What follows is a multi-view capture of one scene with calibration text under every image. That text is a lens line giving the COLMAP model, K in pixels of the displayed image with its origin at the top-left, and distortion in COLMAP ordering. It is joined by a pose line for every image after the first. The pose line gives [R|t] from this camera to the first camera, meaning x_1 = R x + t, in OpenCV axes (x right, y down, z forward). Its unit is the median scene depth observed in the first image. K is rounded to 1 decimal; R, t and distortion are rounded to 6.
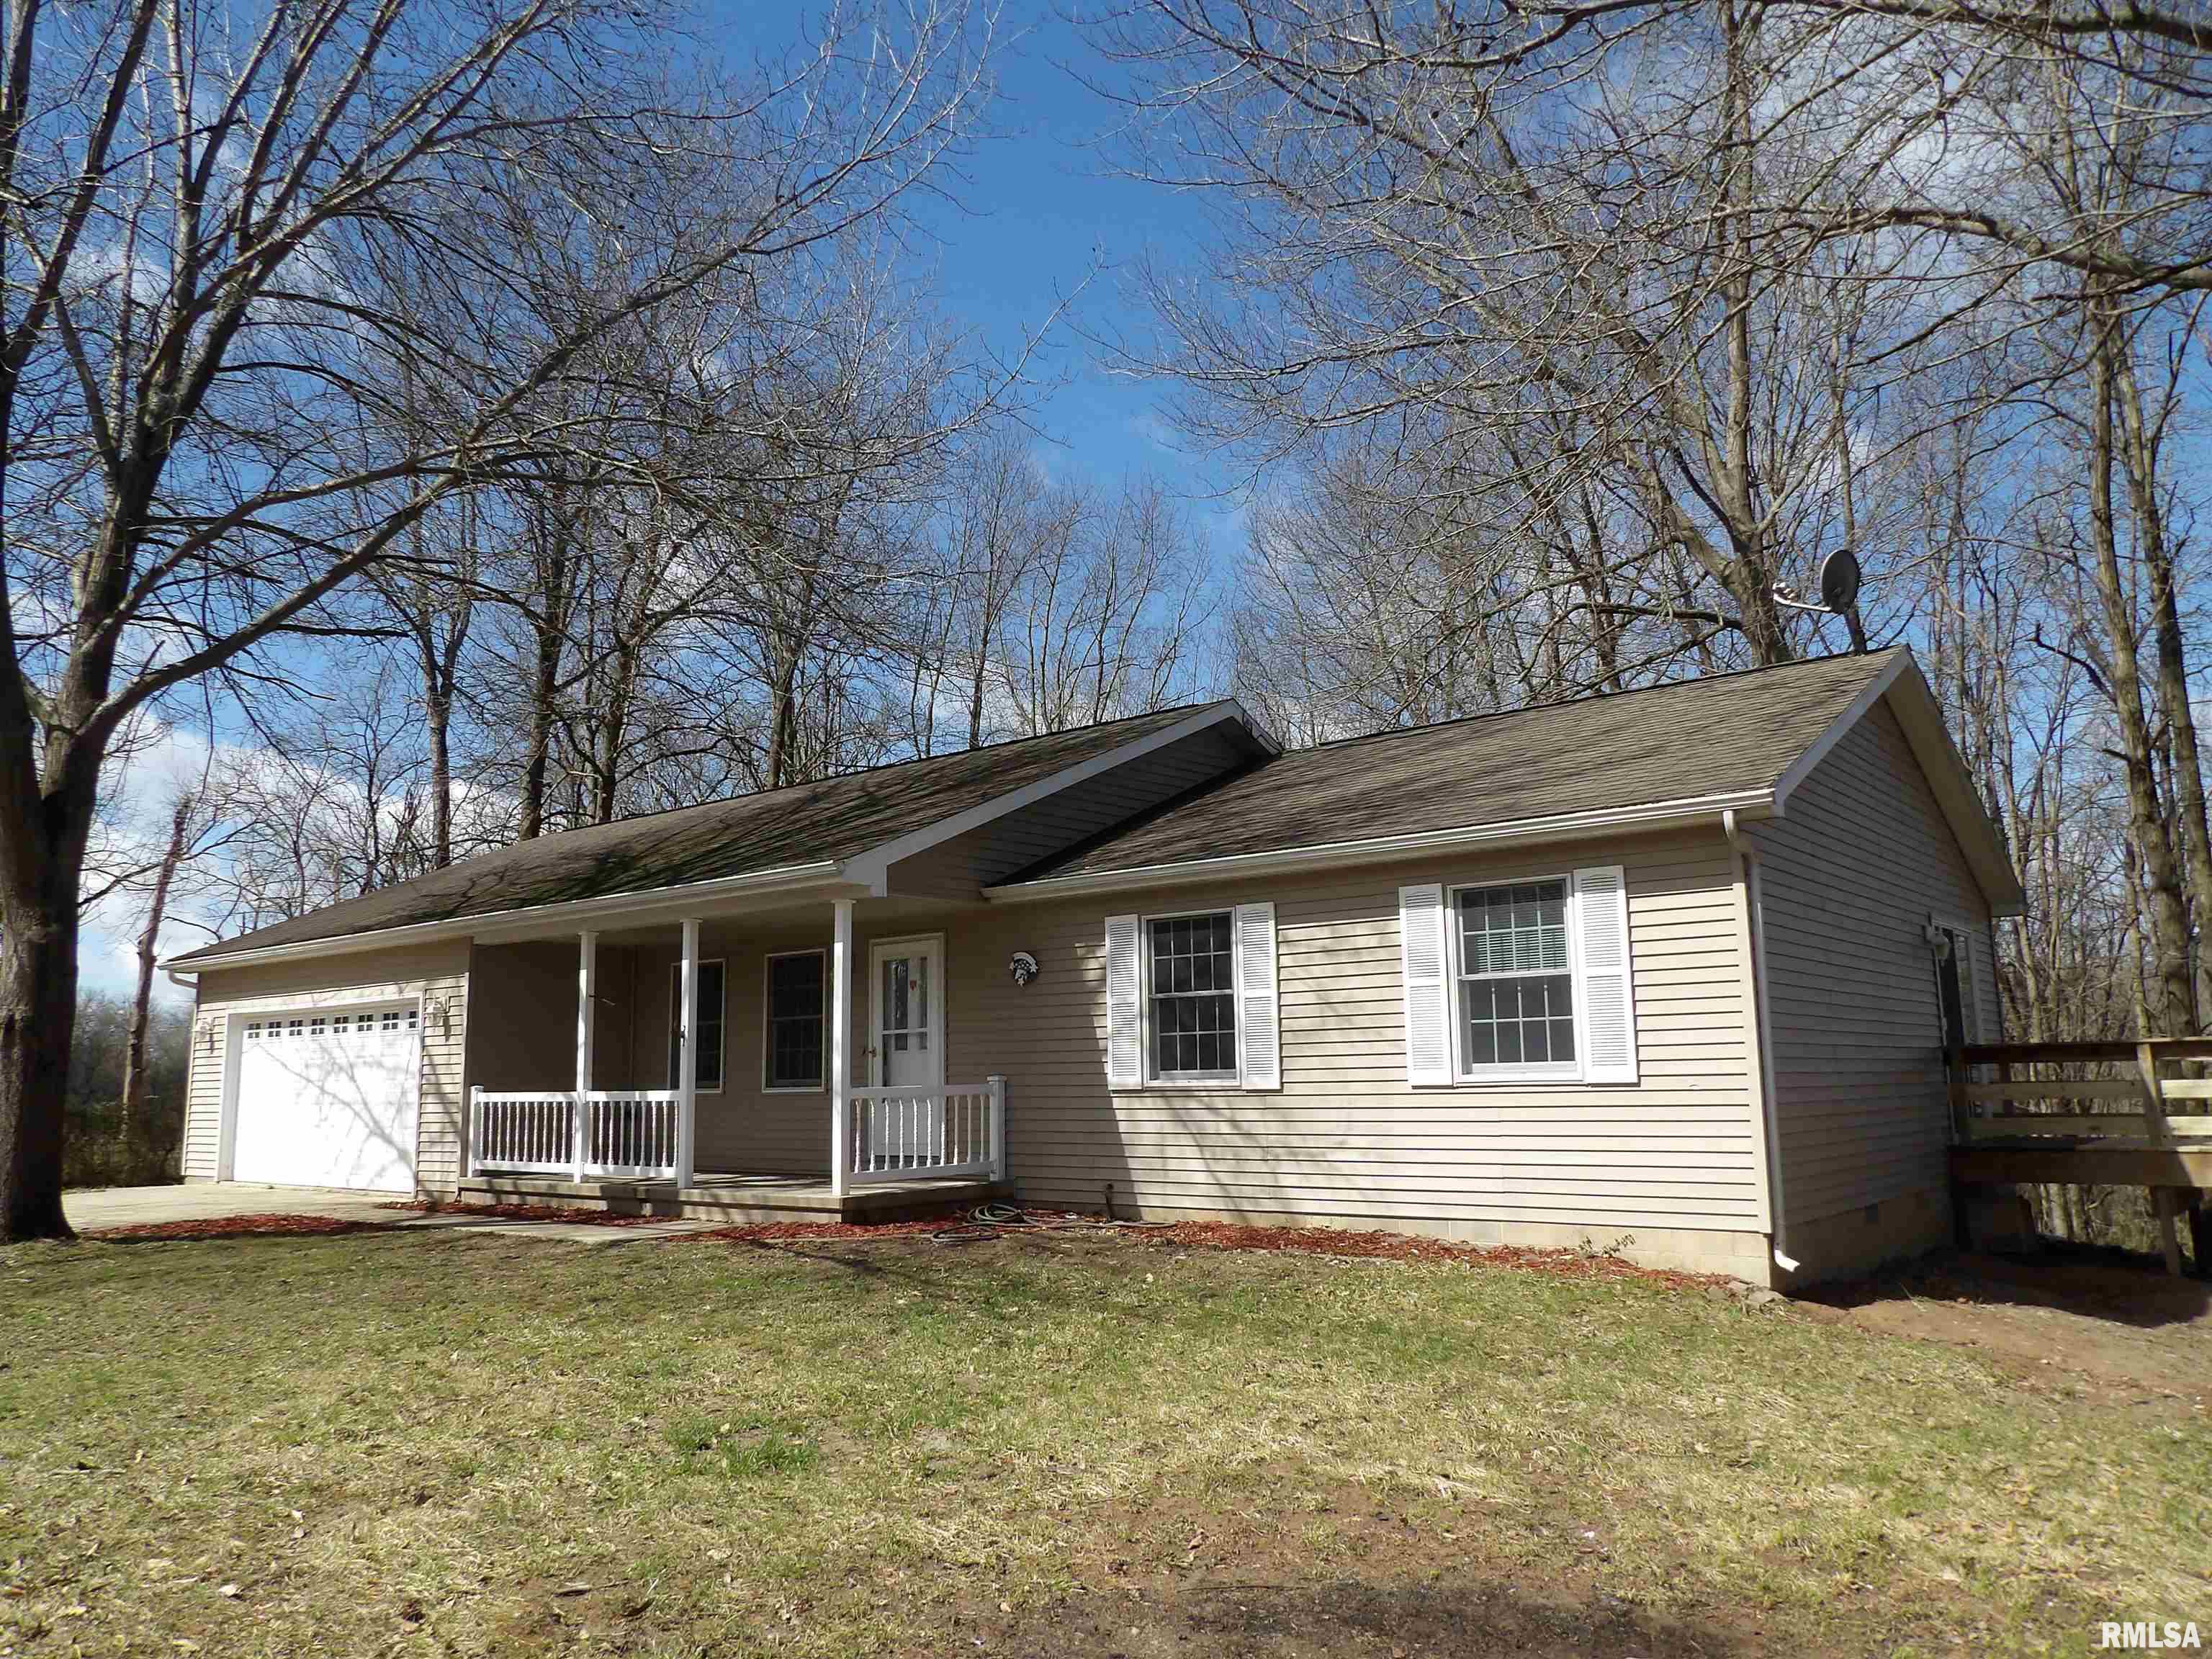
lens RADIAL K [[1618.0, 0, 1106.0], [0, 1618.0, 829.5], [0, 0, 1]] dist [-0.006227, 0.050644]
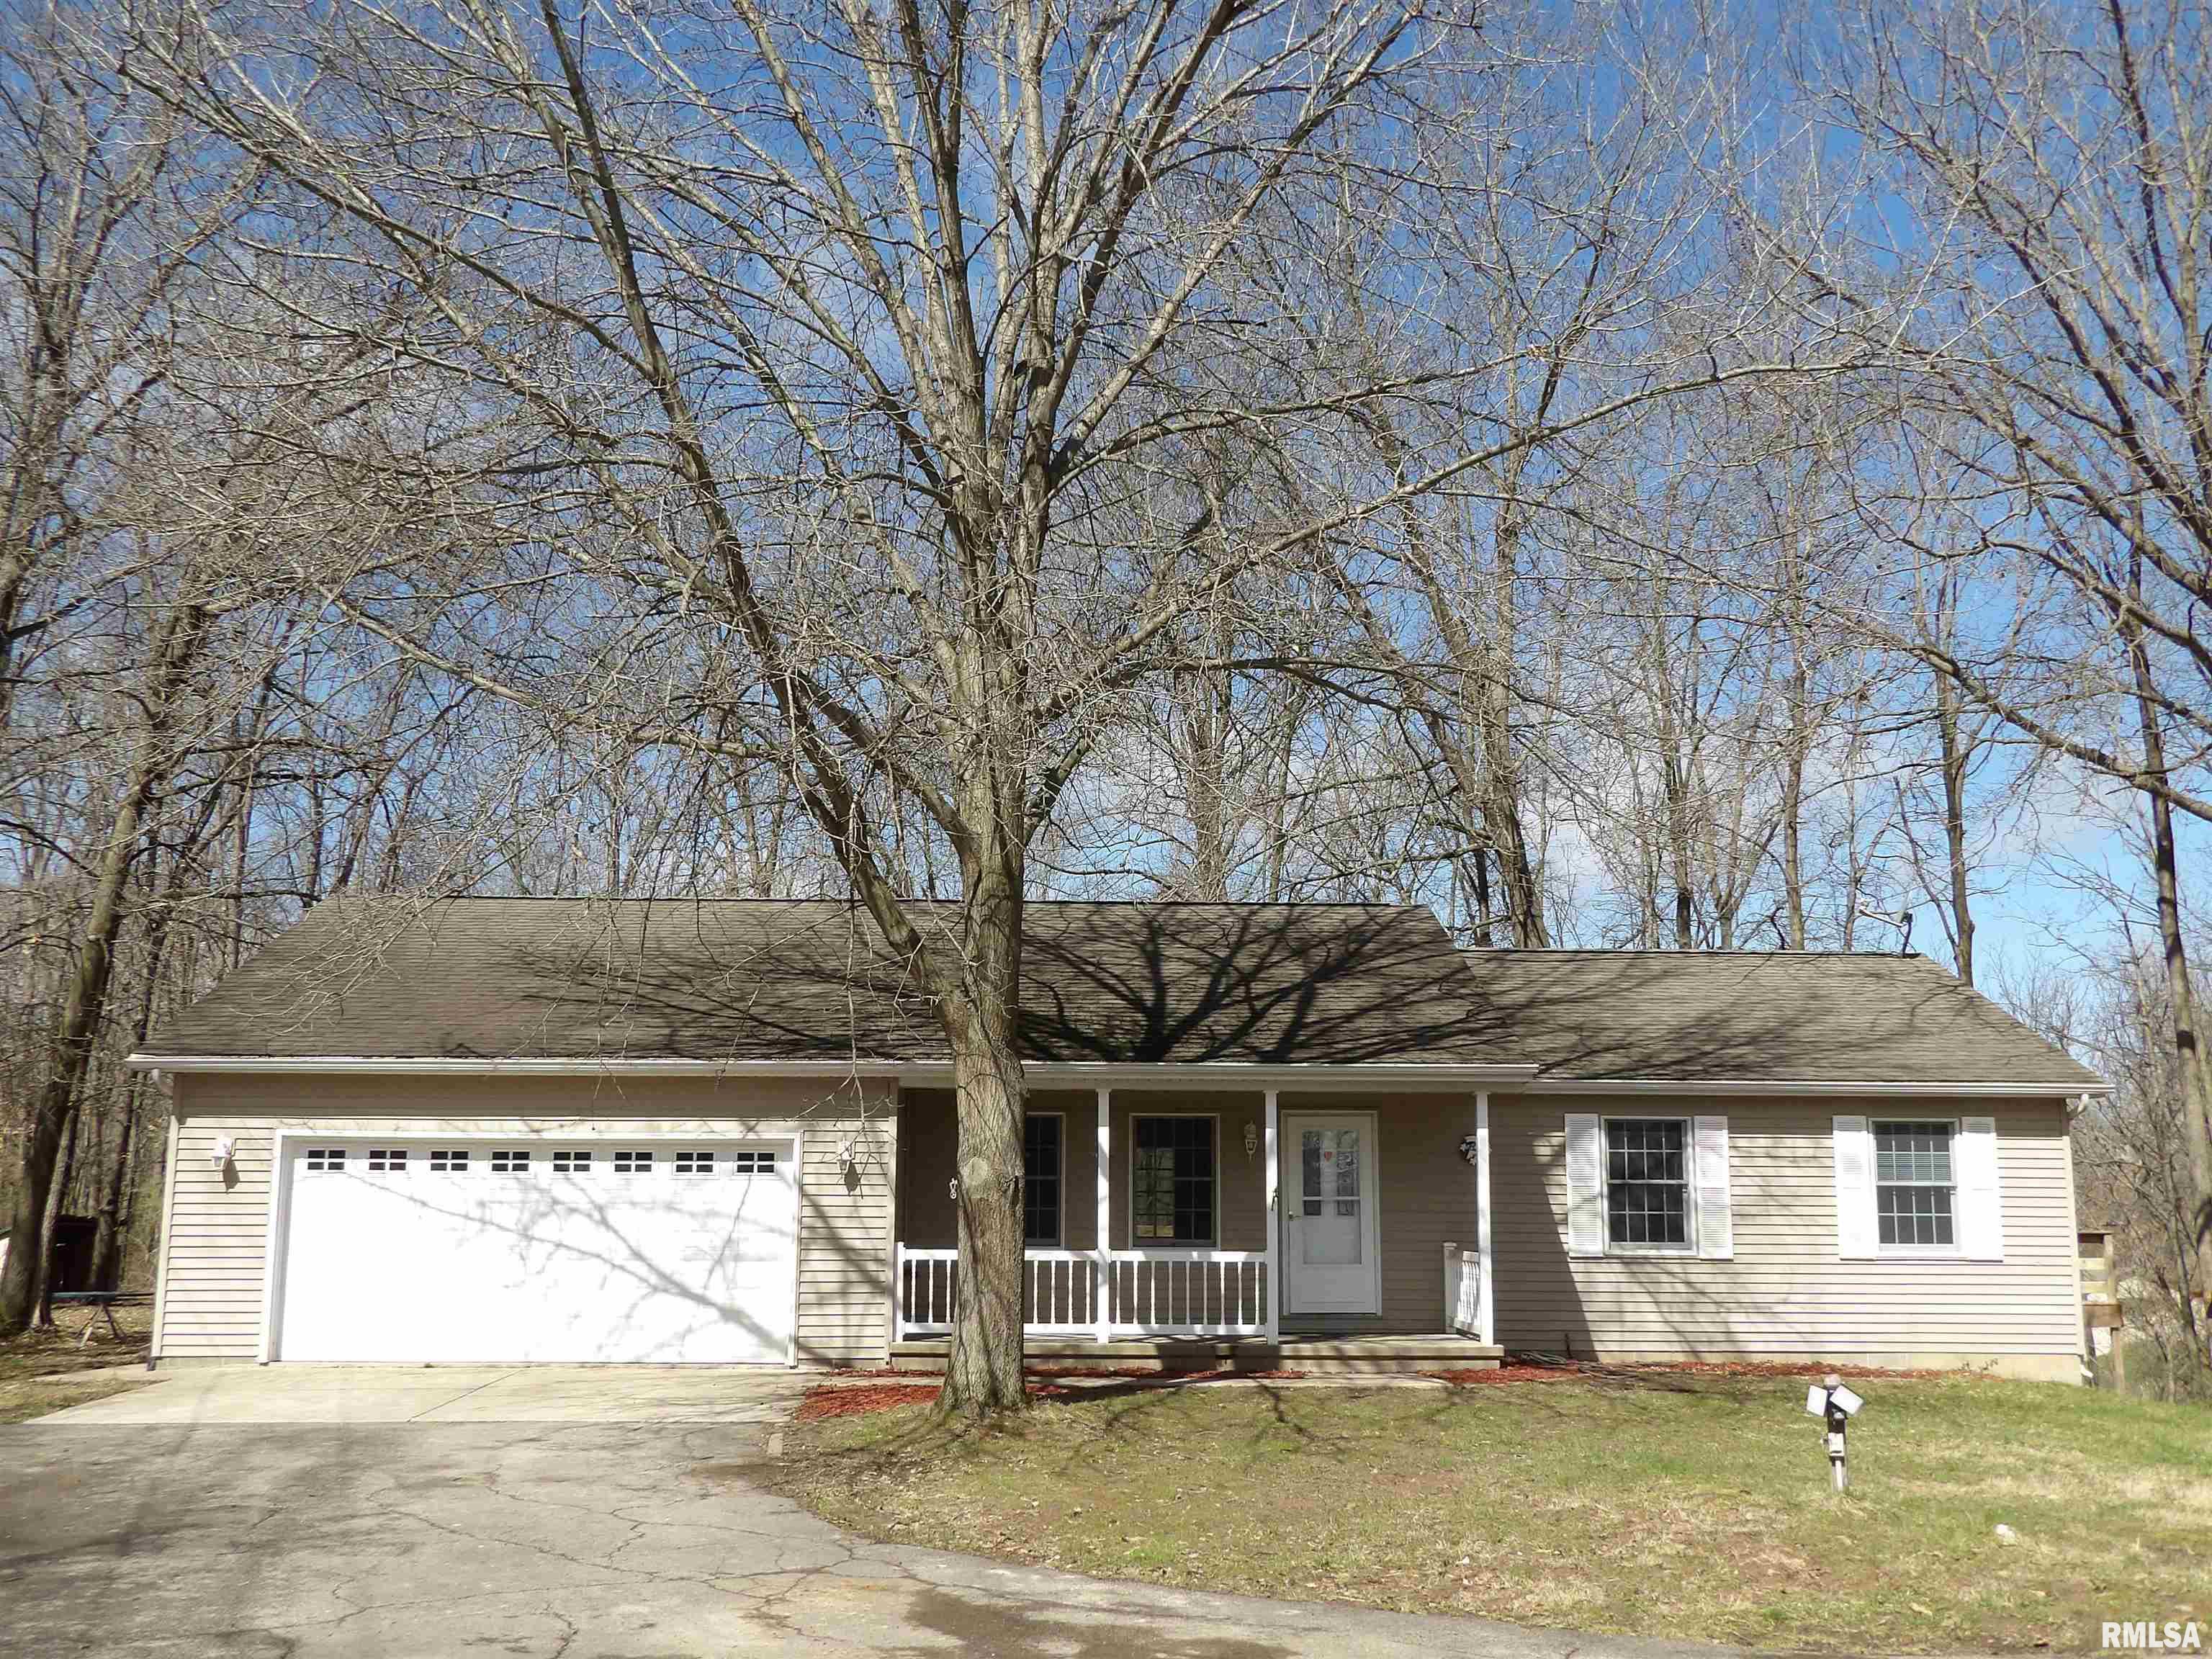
lens RADIAL K [[2155.9, 0, 1106.0], [0, 2155.9, 829.5], [0, 0, 1]] dist [0.120228, -0.339204]
pose [[0.740895, 0.133673, 0.658184, -1.432009], [-0.122010, 0.990475, -0.063817, -0.011431], [-0.660445, -0.033023, 0.750148, 0.009181]]
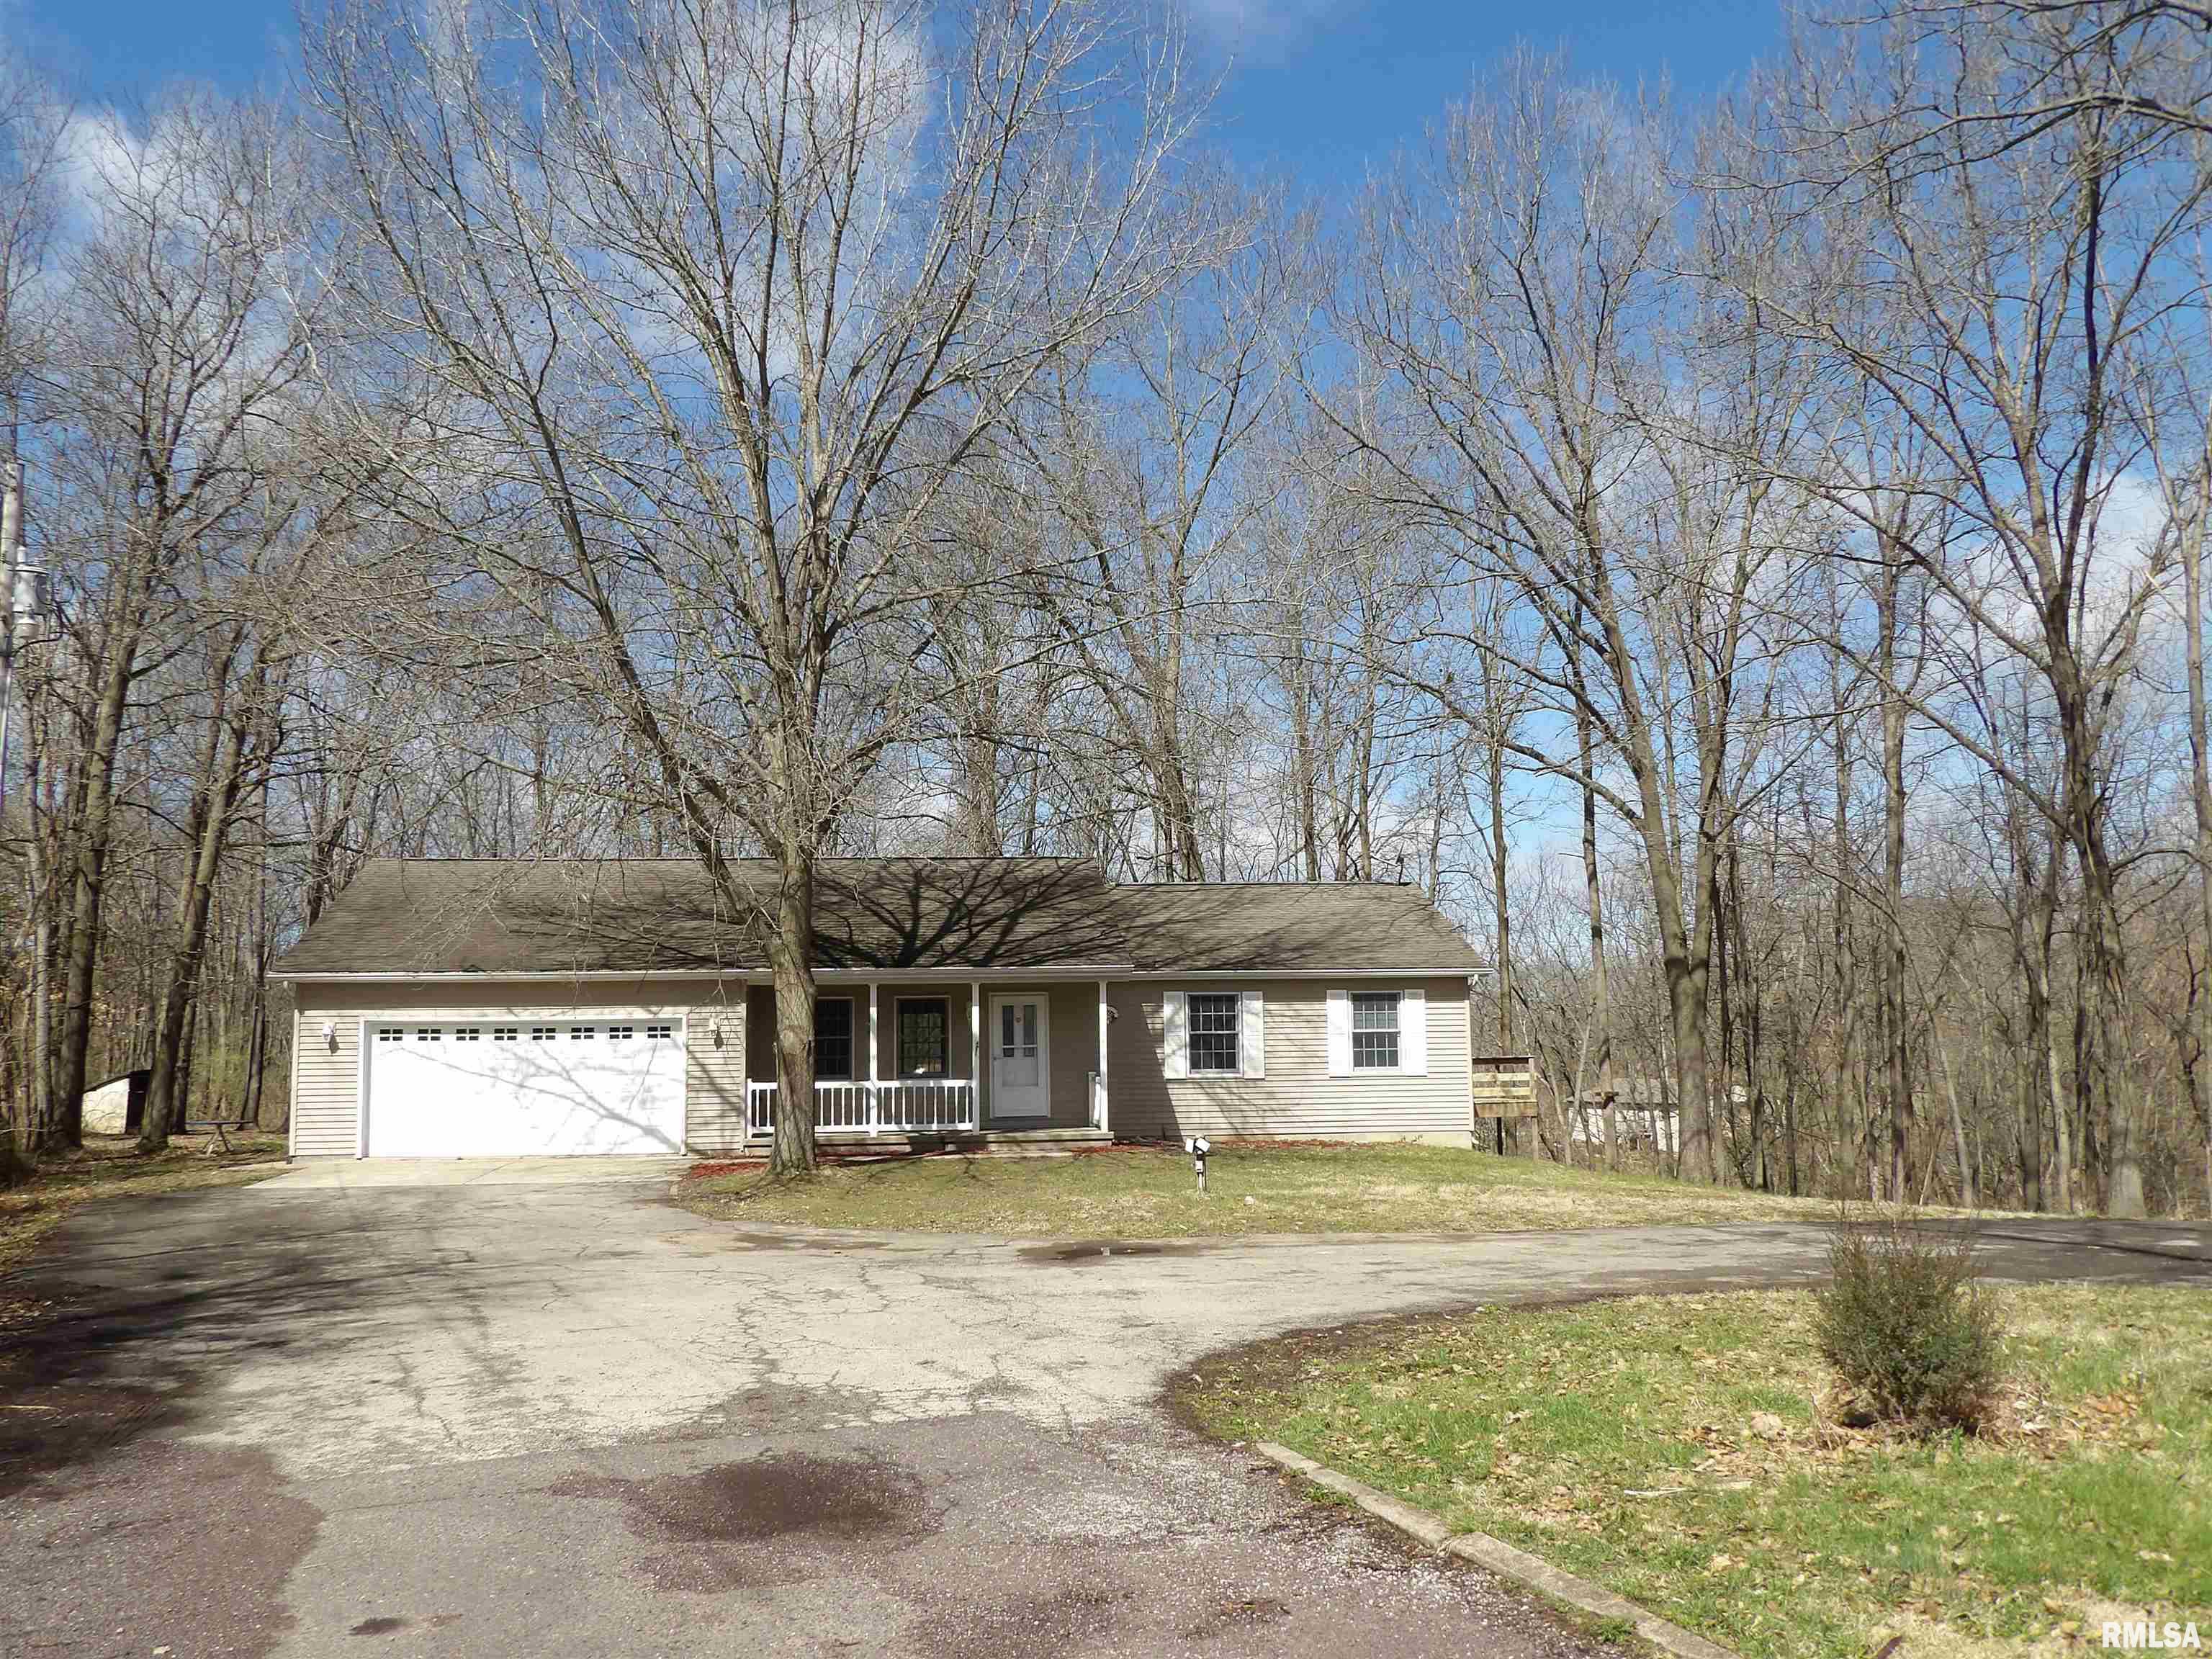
lens RADIAL K [[1829.4, 0, 1106.0], [0, 1829.4, 829.5], [0, 0, 1]] dist [0.002886, -0.001697]
pose [[0.685072, 0.098730, 0.721754, -1.774380], [-0.108708, 0.993535, -0.032725, -0.066229], [-0.720319, -0.056042, 0.691375, -0.512025]]
